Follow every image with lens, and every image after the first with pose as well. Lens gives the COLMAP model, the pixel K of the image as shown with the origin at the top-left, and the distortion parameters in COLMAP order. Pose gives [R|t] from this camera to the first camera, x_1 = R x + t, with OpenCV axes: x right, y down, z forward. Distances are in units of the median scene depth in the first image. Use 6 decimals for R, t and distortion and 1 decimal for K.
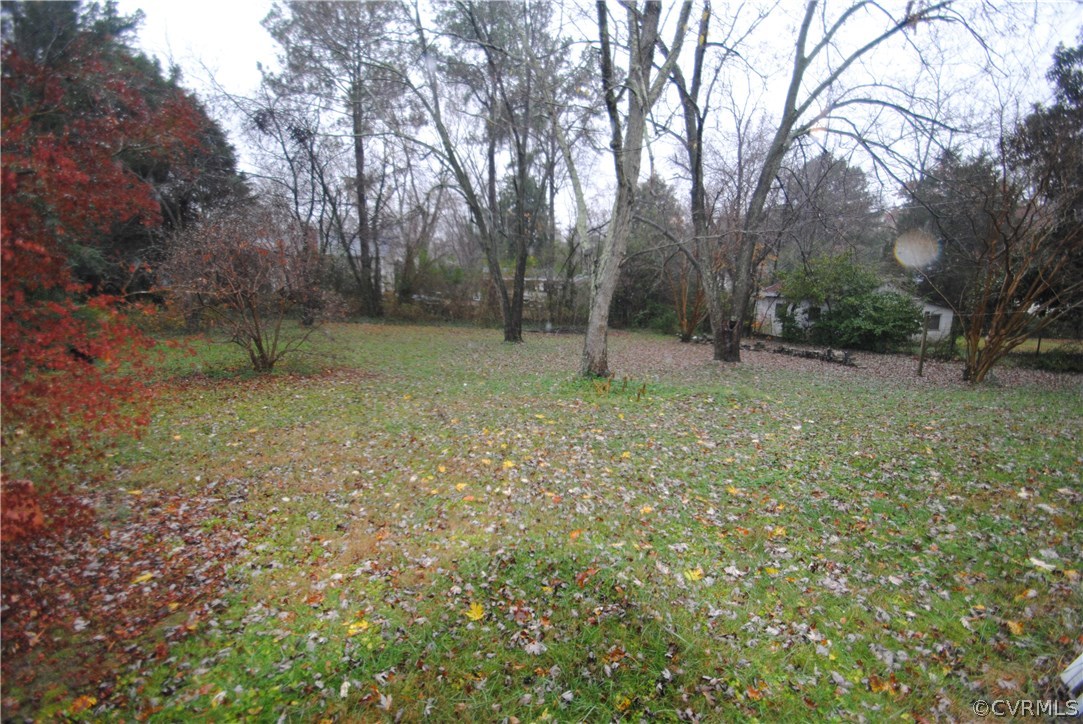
lens RADIAL K [[510.4, 0, 540.6], [0, 510.4, 324.4], [0, 0, 1]] dist [0.000449, -0.011296]
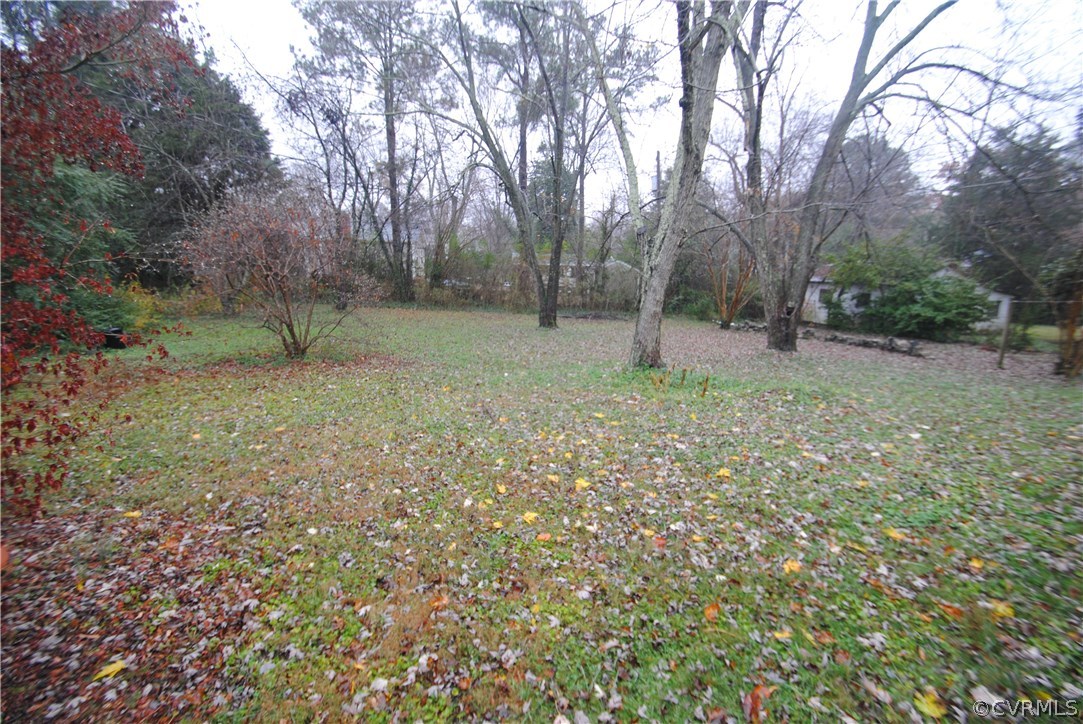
lens RADIAL K [[510.4, 0, 540.6], [0, 510.4, 324.4], [0, 0, 1]] dist [0.000449, -0.011296]
pose [[0.998397, 0.005572, -0.056330, -0.045716], [-0.003962, 0.999581, 0.028663, -0.000486], [0.056466, -0.028394, 0.998001, 0.106134]]
